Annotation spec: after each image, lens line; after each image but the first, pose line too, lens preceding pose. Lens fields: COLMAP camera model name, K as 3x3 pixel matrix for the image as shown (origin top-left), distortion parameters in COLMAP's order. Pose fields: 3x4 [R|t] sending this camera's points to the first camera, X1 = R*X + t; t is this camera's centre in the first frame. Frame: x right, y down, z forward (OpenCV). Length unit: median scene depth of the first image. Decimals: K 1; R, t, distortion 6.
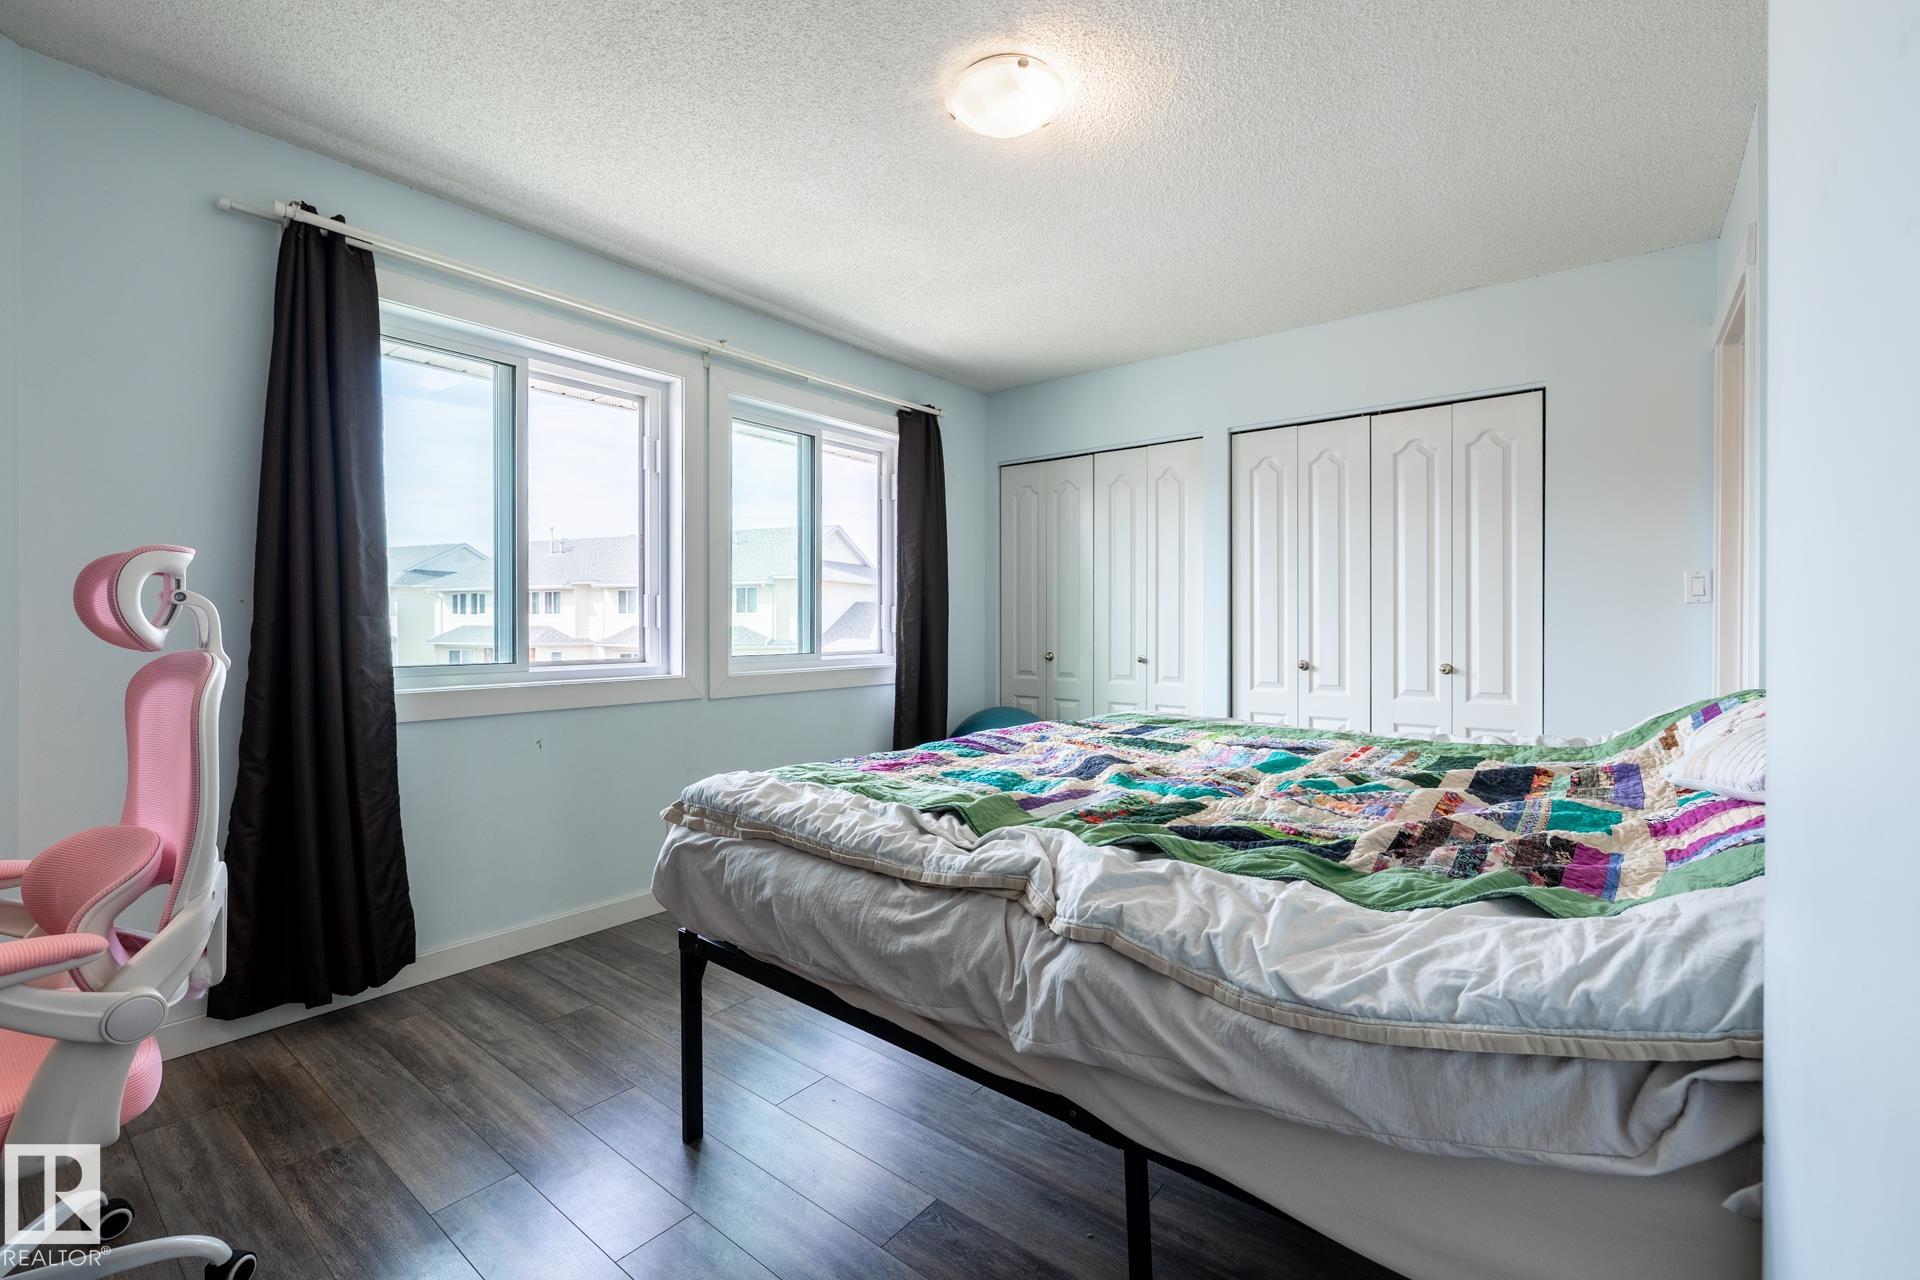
lens RADIAL K [[816.1, 0, 925.6], [0, 816.1, 630.6], [0, 0, 1]] dist [0.000970, 0.000068]
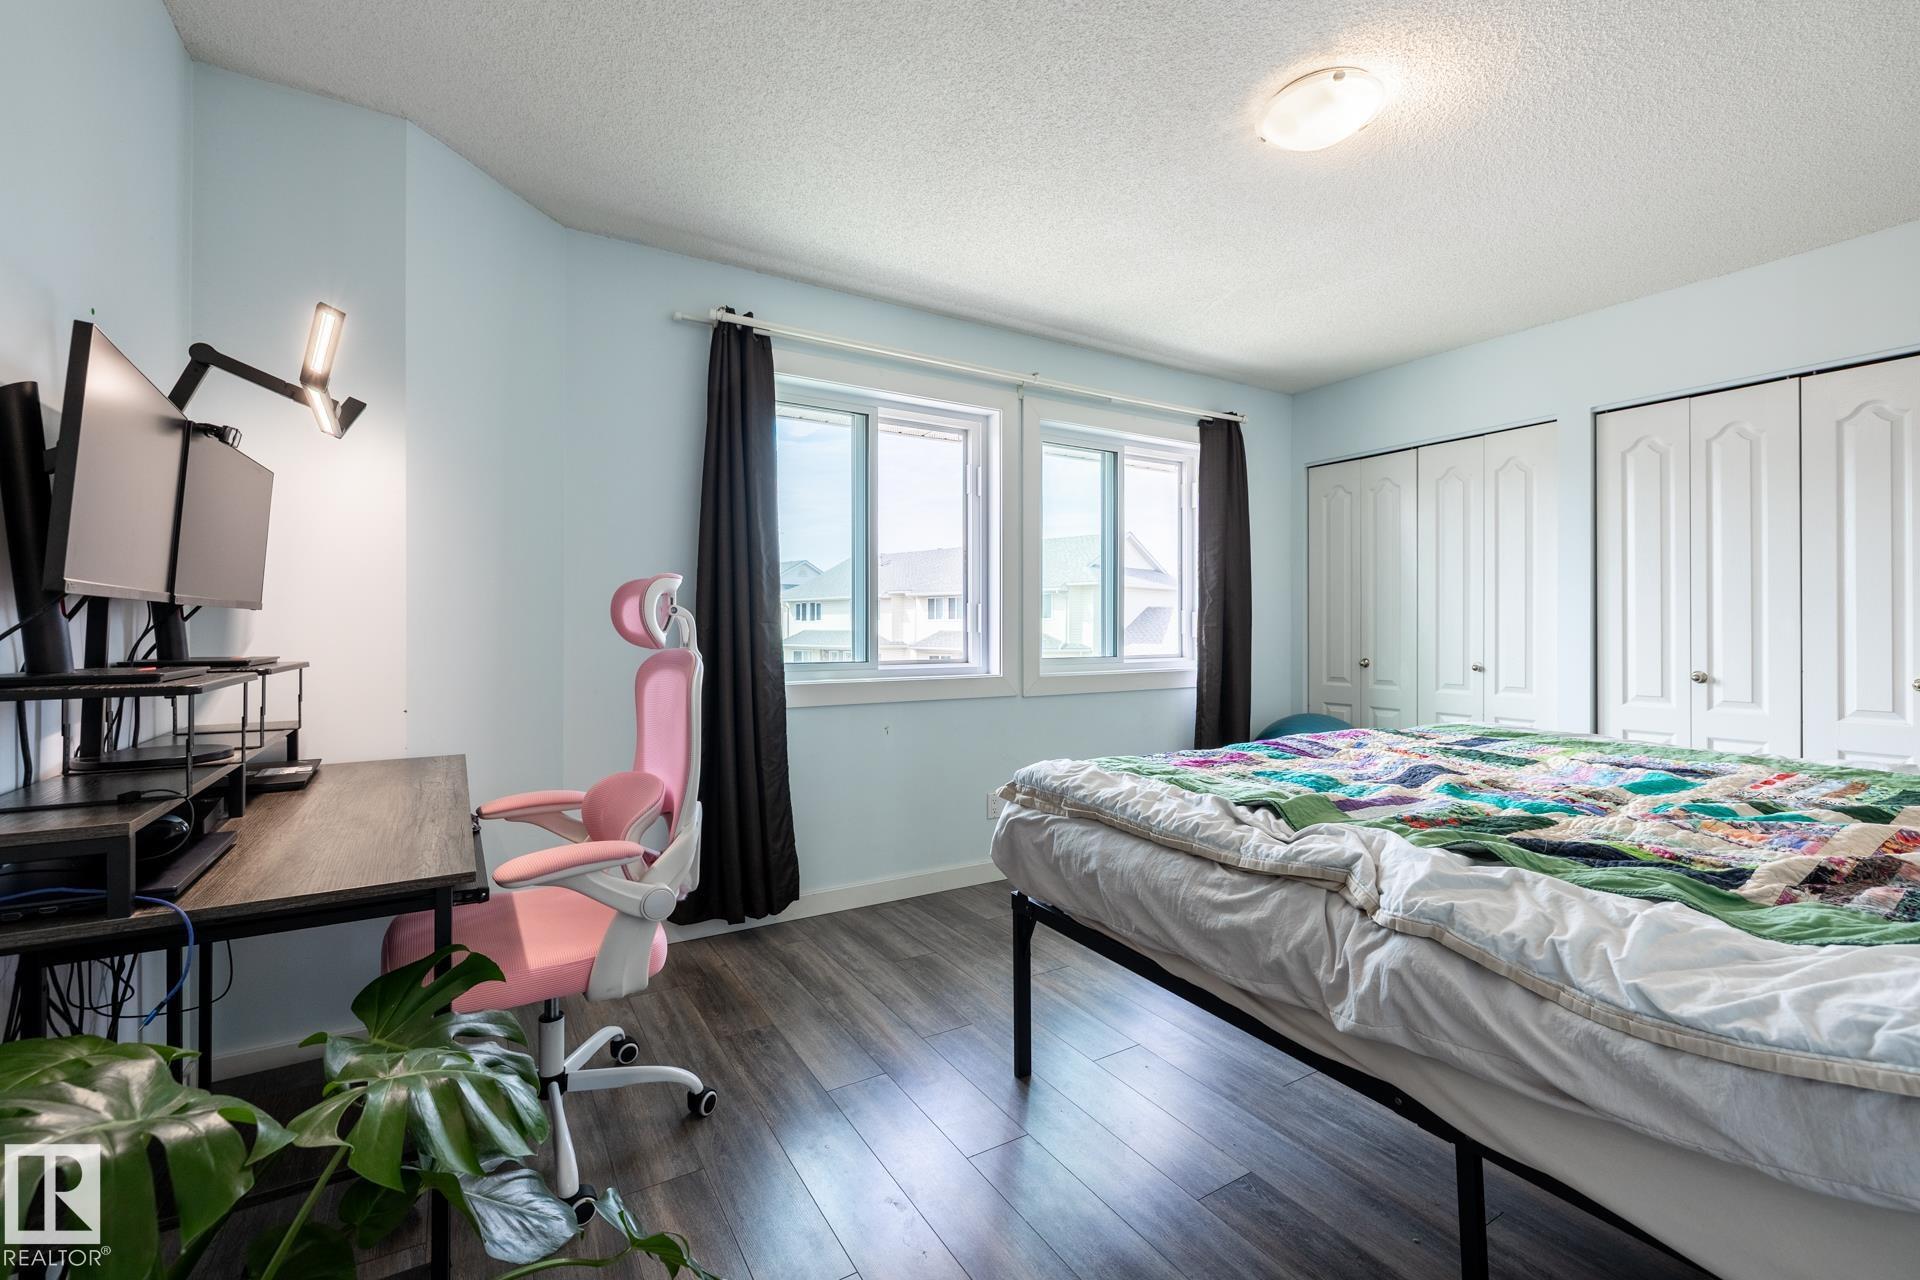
lens RADIAL K [[816.1, 0, 925.6], [0, 816.1, 630.6], [0, 0, 1]] dist [0.000970, 0.000068]
pose [[0.943698, 0.000333, -0.330809, -0.034408], [-0.002098, 0.999985, -0.004981, -0.000305], [0.330803, 0.005395, 0.943685, -0.143900]]
